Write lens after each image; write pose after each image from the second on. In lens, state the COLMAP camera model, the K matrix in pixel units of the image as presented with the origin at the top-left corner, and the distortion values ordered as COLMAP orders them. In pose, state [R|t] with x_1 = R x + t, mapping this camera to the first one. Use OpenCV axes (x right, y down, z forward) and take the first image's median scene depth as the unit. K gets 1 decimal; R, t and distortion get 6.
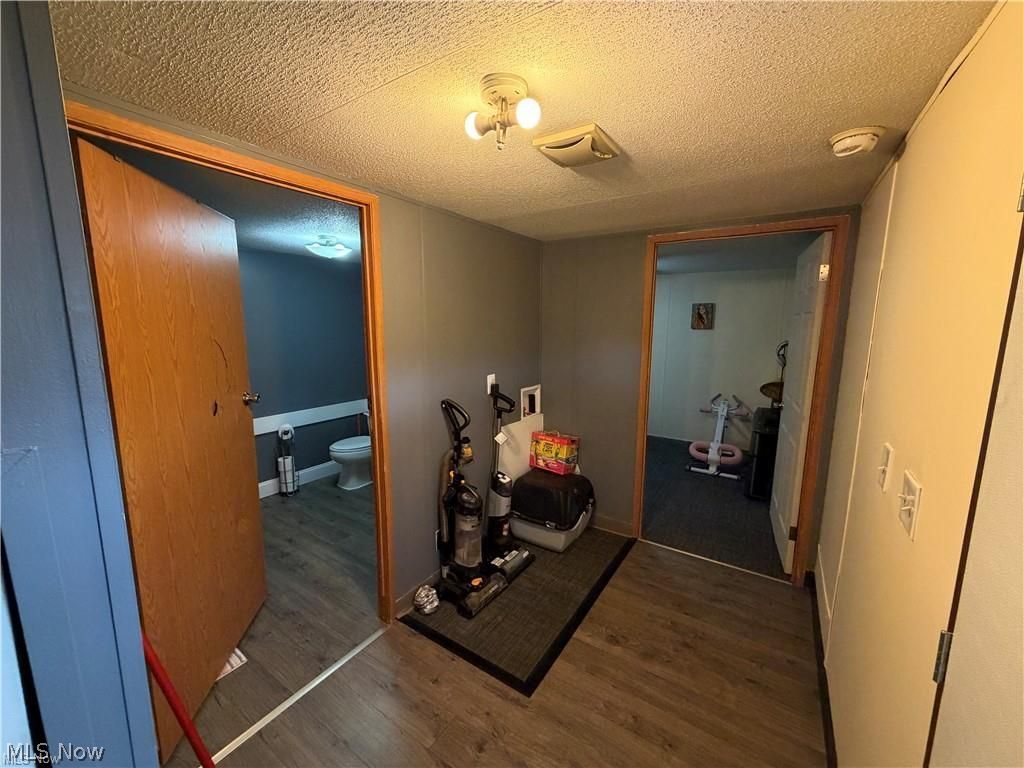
lens RADIAL K [[408.7, 0, 507.8], [0, 408.7, 381.9], [0, 0, 1]] dist [0.002078, 0.000412]
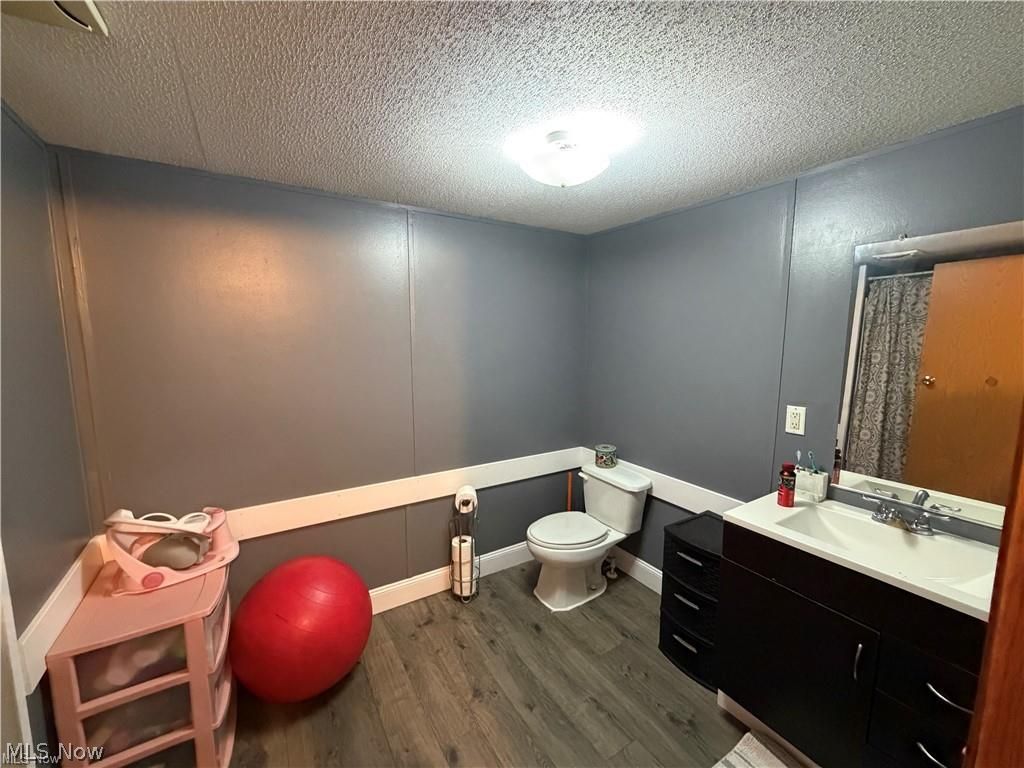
lens RADIAL K [[408.7, 0, 513.0], [0, 408.7, 384.6], [0, 0, 1]] dist [0.002078, 0.000412]
pose [[0.914105, 0.049676, -0.402422, -0.228885], [-0.061262, 0.997994, -0.015962, -0.049913], [0.400822, 0.039244, 0.915315, 0.441286]]
